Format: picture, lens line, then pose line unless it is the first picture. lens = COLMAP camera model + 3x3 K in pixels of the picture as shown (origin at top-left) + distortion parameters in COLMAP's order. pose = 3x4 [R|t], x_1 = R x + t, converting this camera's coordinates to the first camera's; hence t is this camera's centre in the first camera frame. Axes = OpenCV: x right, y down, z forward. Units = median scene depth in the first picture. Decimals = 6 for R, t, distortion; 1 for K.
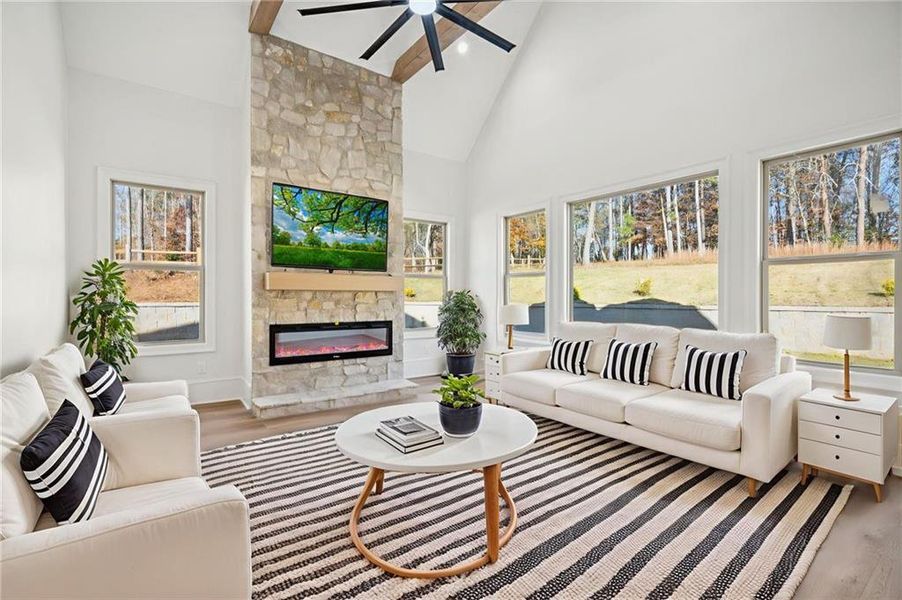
lens RADIAL K [[414.1, 0, 450.9], [0, 414.1, 298.8], [0, 0, 1]] dist [-0.001544, 0.000495]
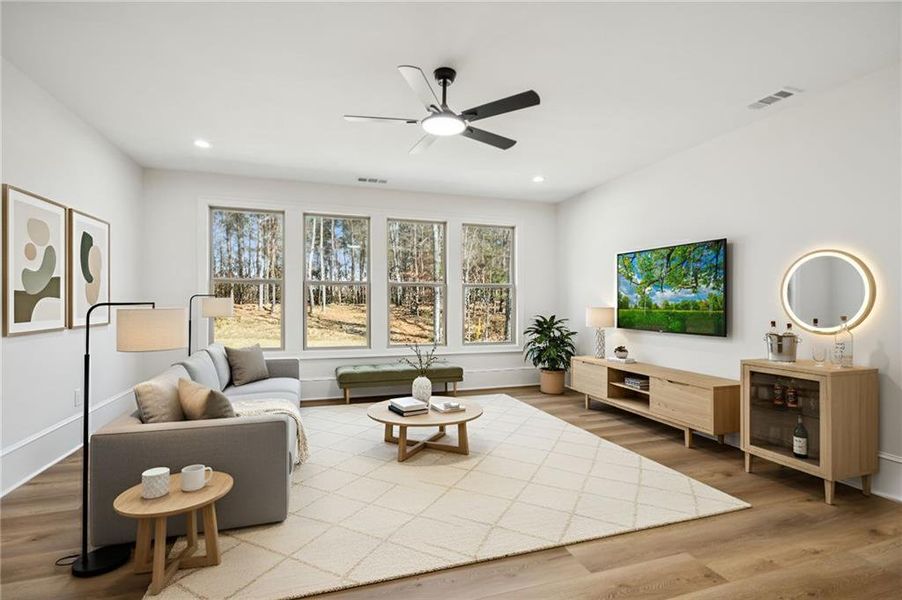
lens RADIAL K [[414.1, 0, 449.4], [0, 414.1, 302.7], [0, 0, 1]] dist [-0.001544, 0.000495]
pose [[-0.309648, -0.009586, -0.950803, 0.846289], [-0.011305, 0.999916, -0.006399, -0.148731], [0.950784, 0.008767, -0.309731, 0.999830]]
